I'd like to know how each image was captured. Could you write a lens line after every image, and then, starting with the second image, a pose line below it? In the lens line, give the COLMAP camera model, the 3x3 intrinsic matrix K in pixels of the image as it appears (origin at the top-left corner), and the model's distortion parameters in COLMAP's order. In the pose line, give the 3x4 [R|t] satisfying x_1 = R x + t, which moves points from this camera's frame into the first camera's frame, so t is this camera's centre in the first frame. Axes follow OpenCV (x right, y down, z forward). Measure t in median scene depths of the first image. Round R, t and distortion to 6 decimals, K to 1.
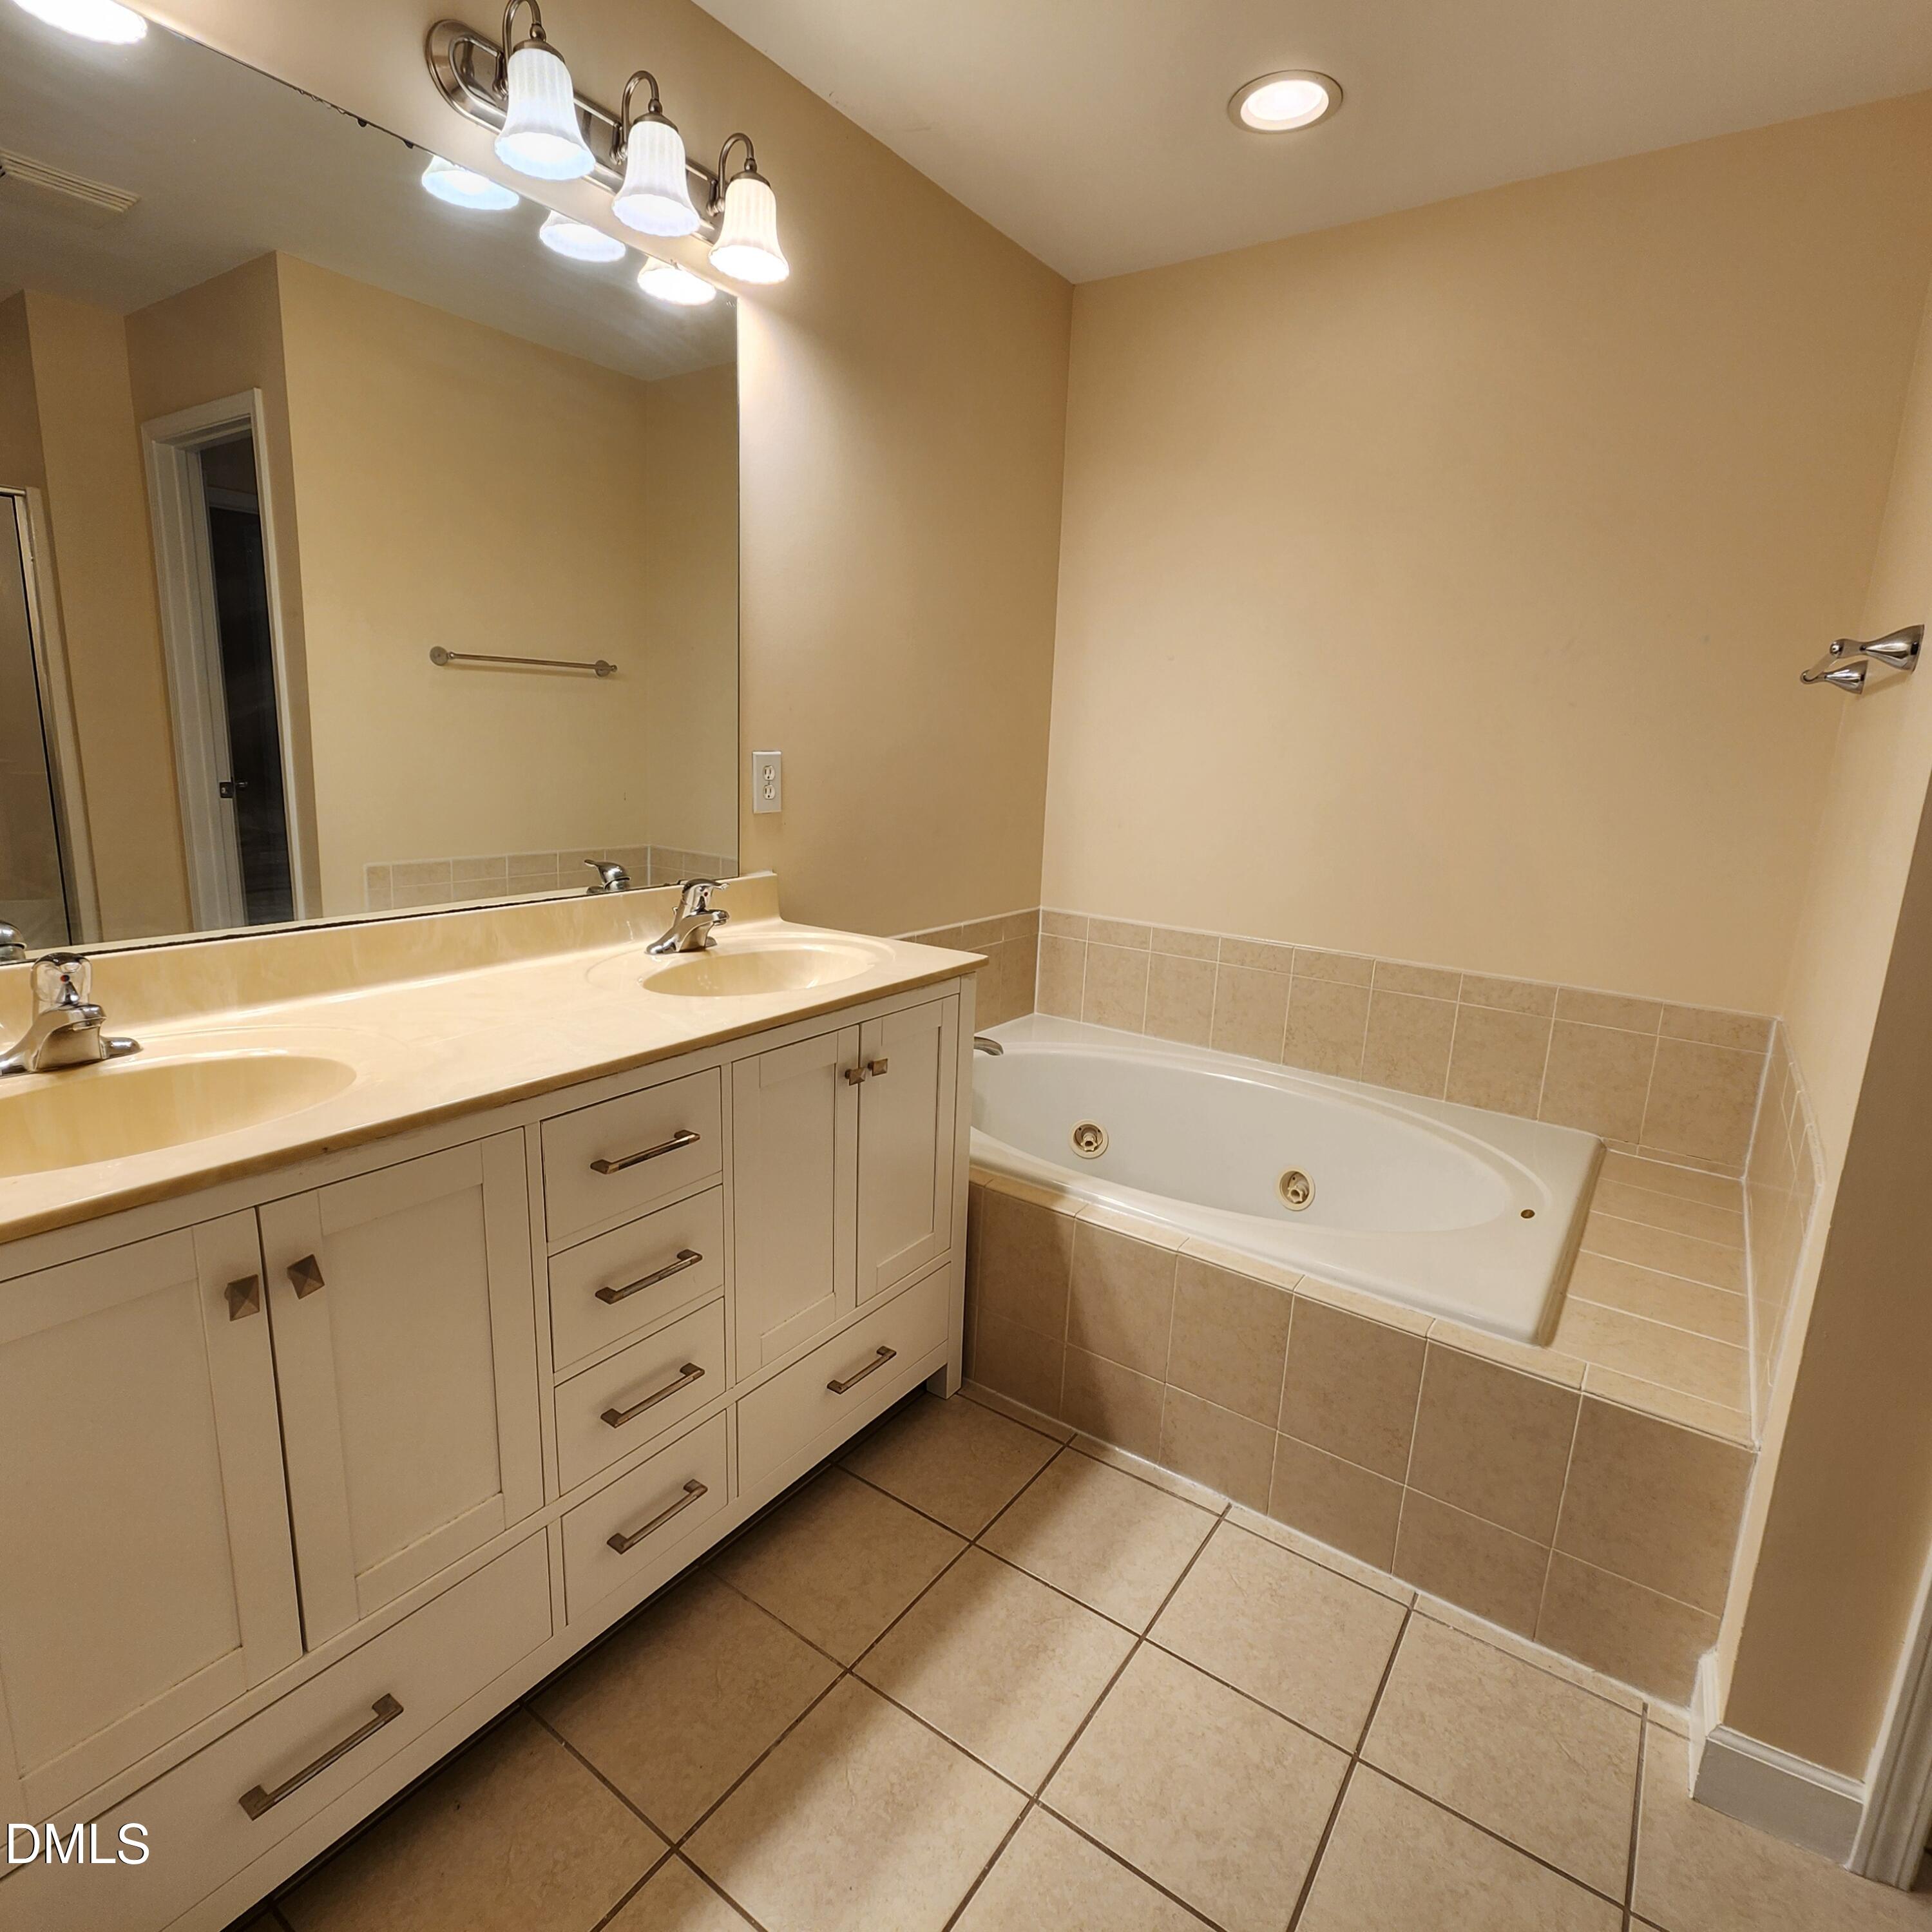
lens RADIAL K [[1054.0, 0, 963.7], [0, 1054.0, 959.5], [0, 0, 1]] dist [0.002674, -0.002051]
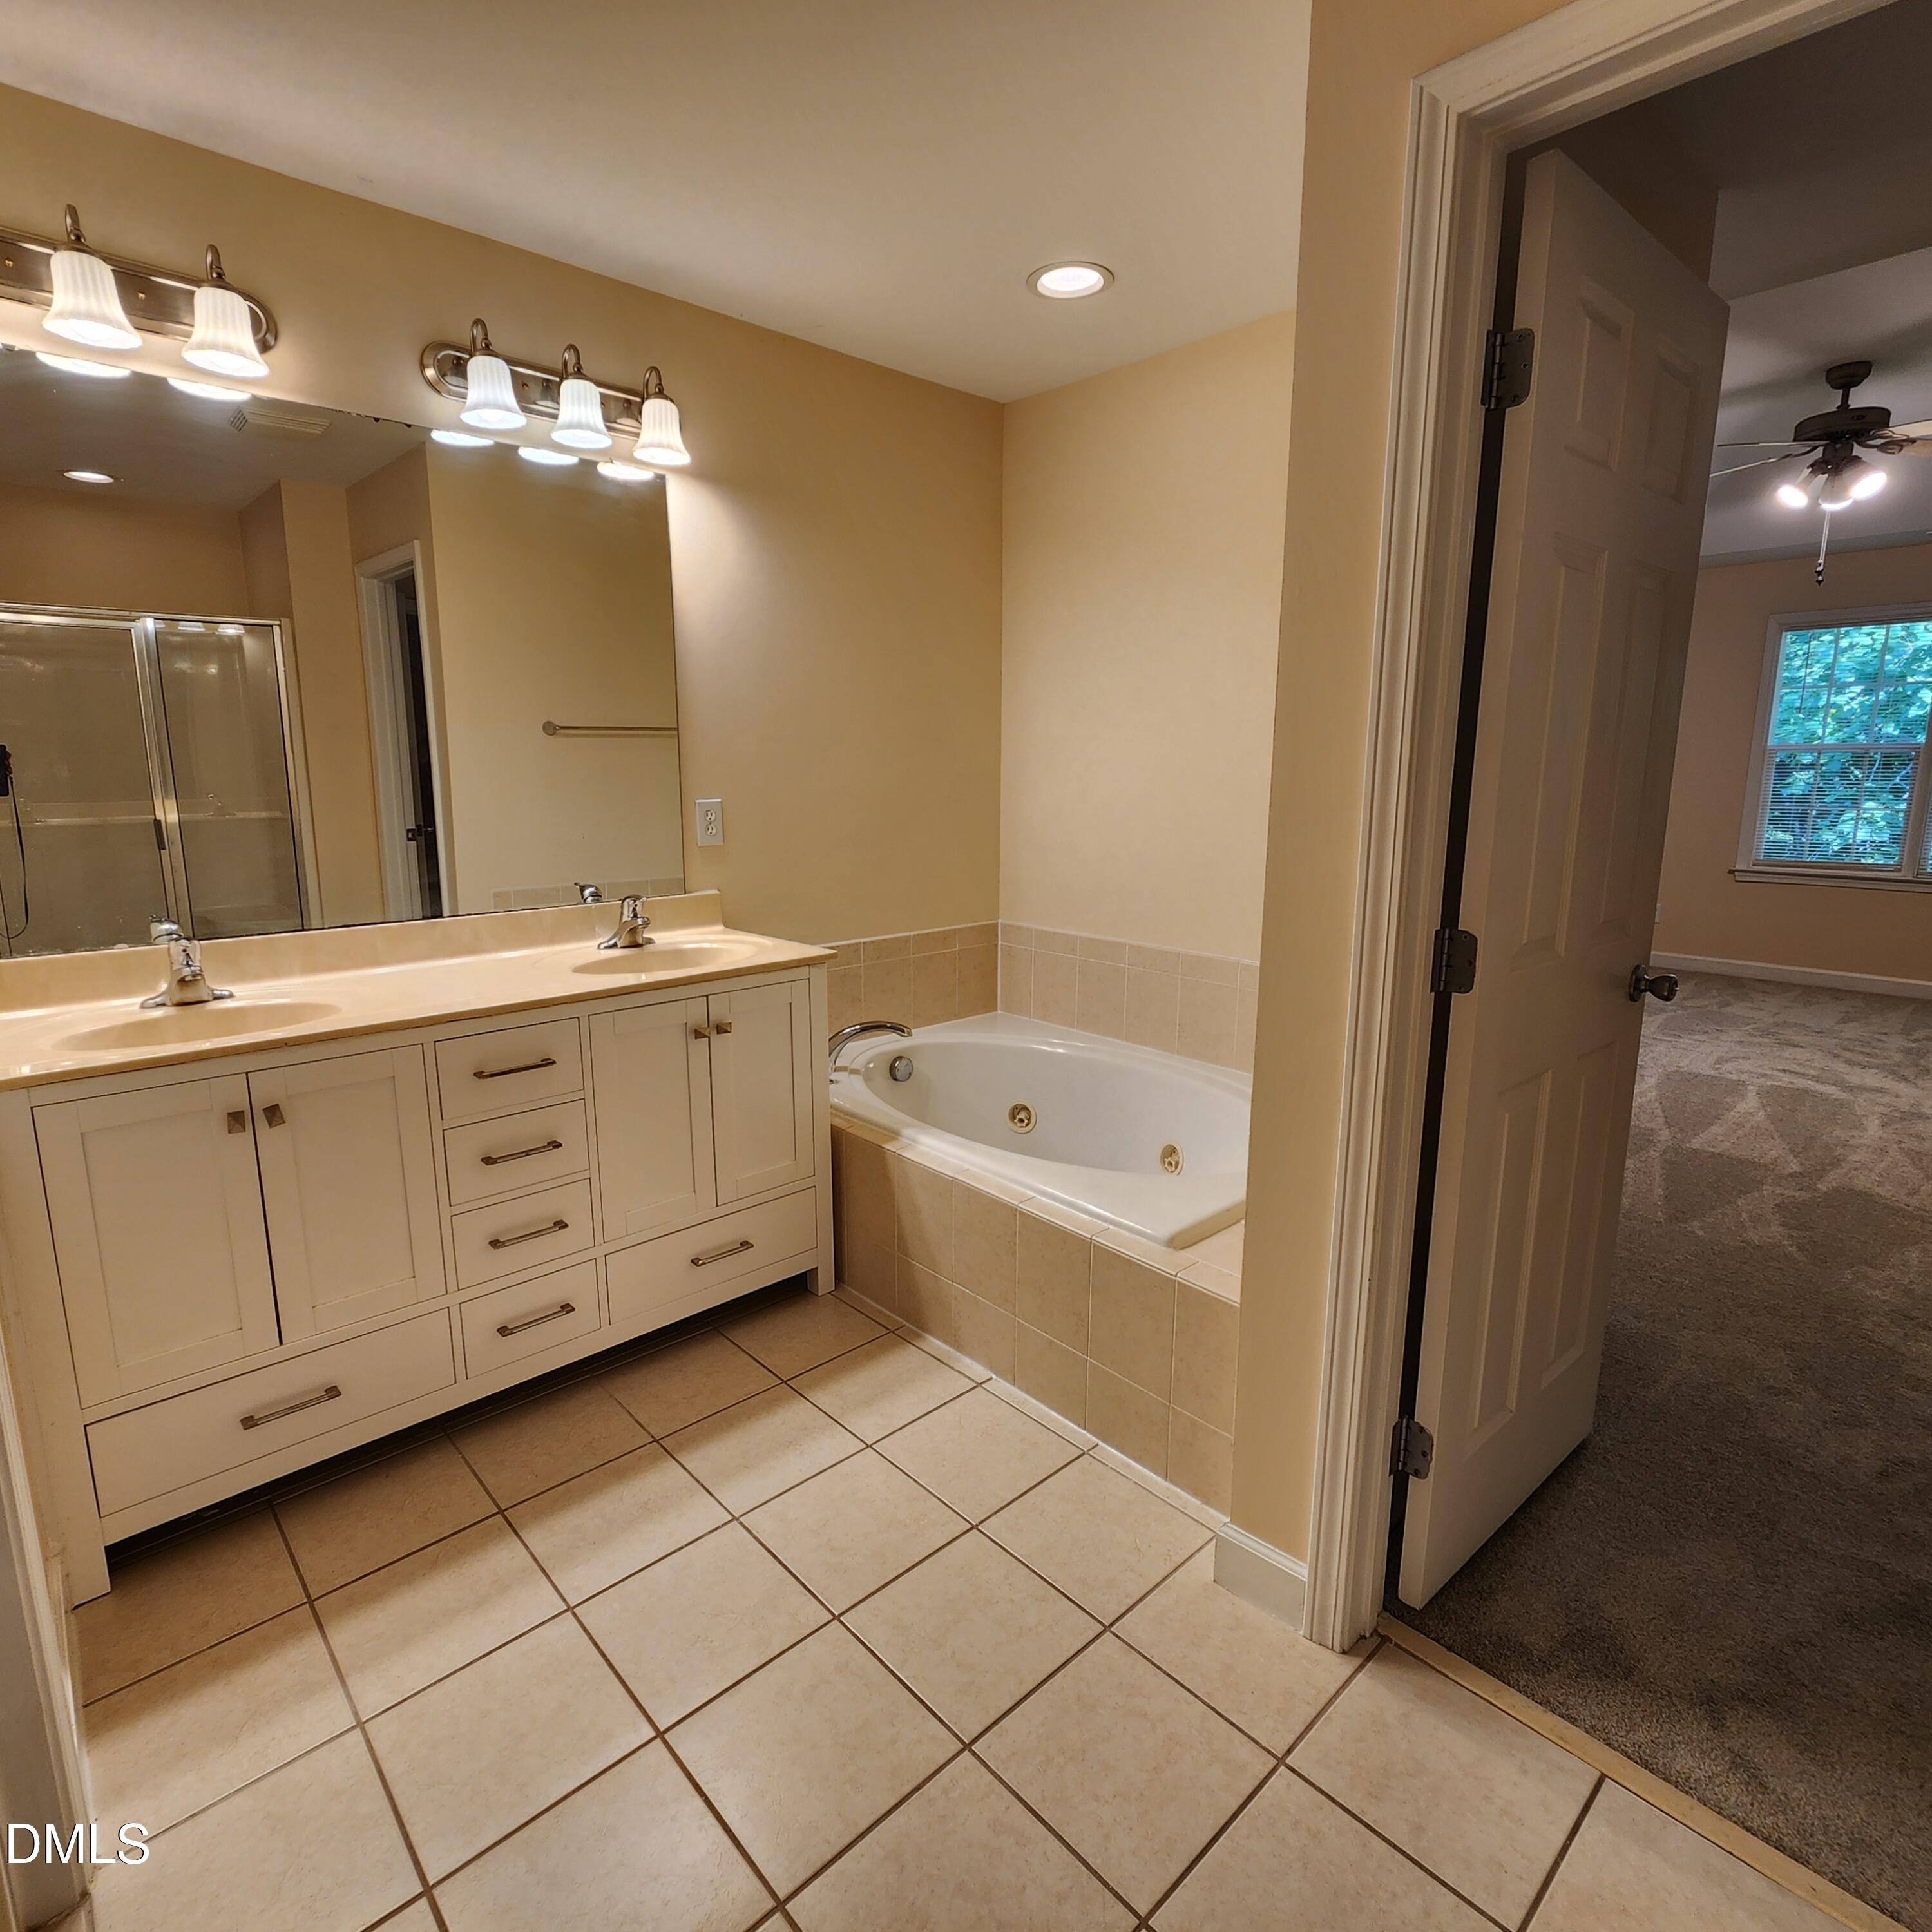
lens RADIAL K [[1054.0, 0, 958.4], [0, 1054.0, 958.9], [0, 0, 1]] dist [0.002674, -0.002051]
pose [[0.978659, 0.003121, -0.205469, 0.479434], [-0.008531, 0.999640, -0.025452, 0.041566], [0.205315, 0.026662, 0.978333, -0.276899]]
